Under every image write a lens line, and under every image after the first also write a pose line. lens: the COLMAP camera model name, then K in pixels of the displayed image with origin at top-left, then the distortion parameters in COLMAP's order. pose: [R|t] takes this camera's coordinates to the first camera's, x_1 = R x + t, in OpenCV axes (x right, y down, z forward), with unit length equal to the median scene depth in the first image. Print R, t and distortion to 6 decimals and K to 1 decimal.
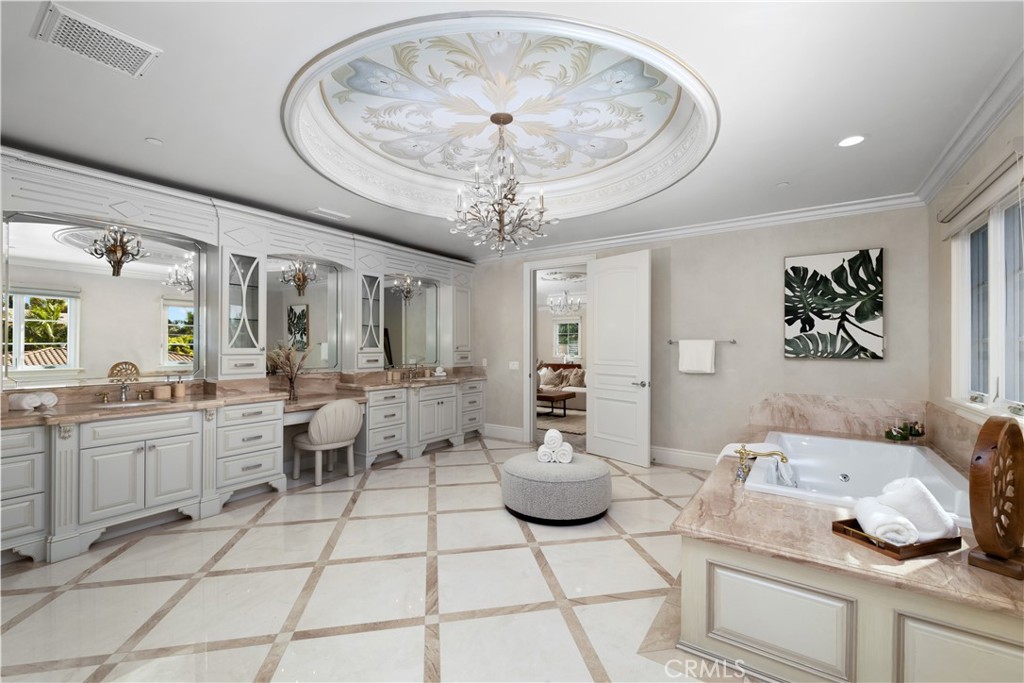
lens RADIAL K [[433.3, 0, 516.6], [0, 433.3, 344.5], [0, 0, 1]] dist [0.000454, 0.000242]
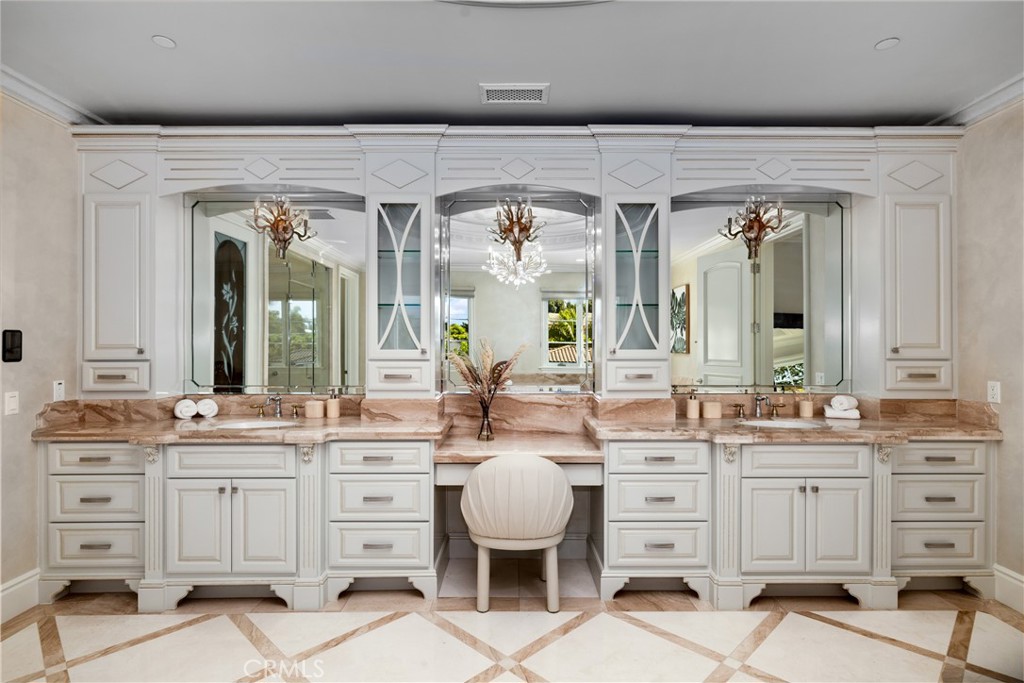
lens RADIAL K [[531.2, 0, 512.0], [0, 531.2, 341.5], [0, 0, 1]] dist [-0.001905, -0.000082]
pose [[0.564549, -0.004433, -0.825388, 0.091329], [0.003586, 0.999989, -0.002919, -0.000754], [0.825392, -0.001312, 0.564558, 0.622186]]
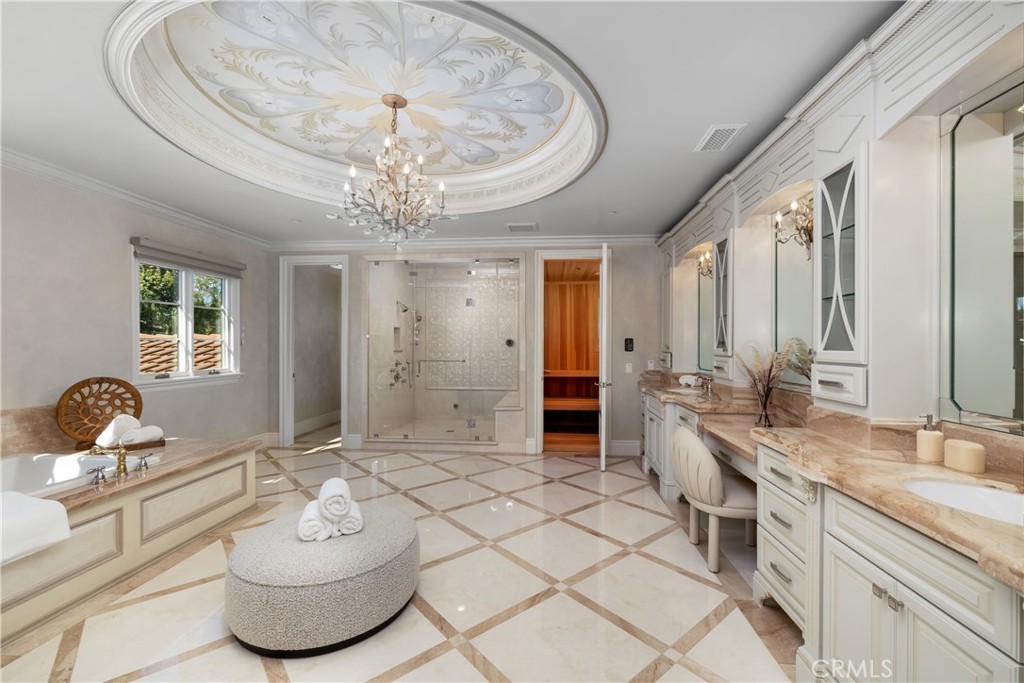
lens RADIAL K [[433.3, 0, 516.6], [0, 433.3, 344.5], [0, 0, 1]] dist [0.000454, 0.000242]
pose [[-0.875250, -0.005185, -0.483643, 0.131056], [-0.004623, 0.999987, -0.002354, 0.003662], [0.483649, 0.000175, -0.875262, 1.382439]]
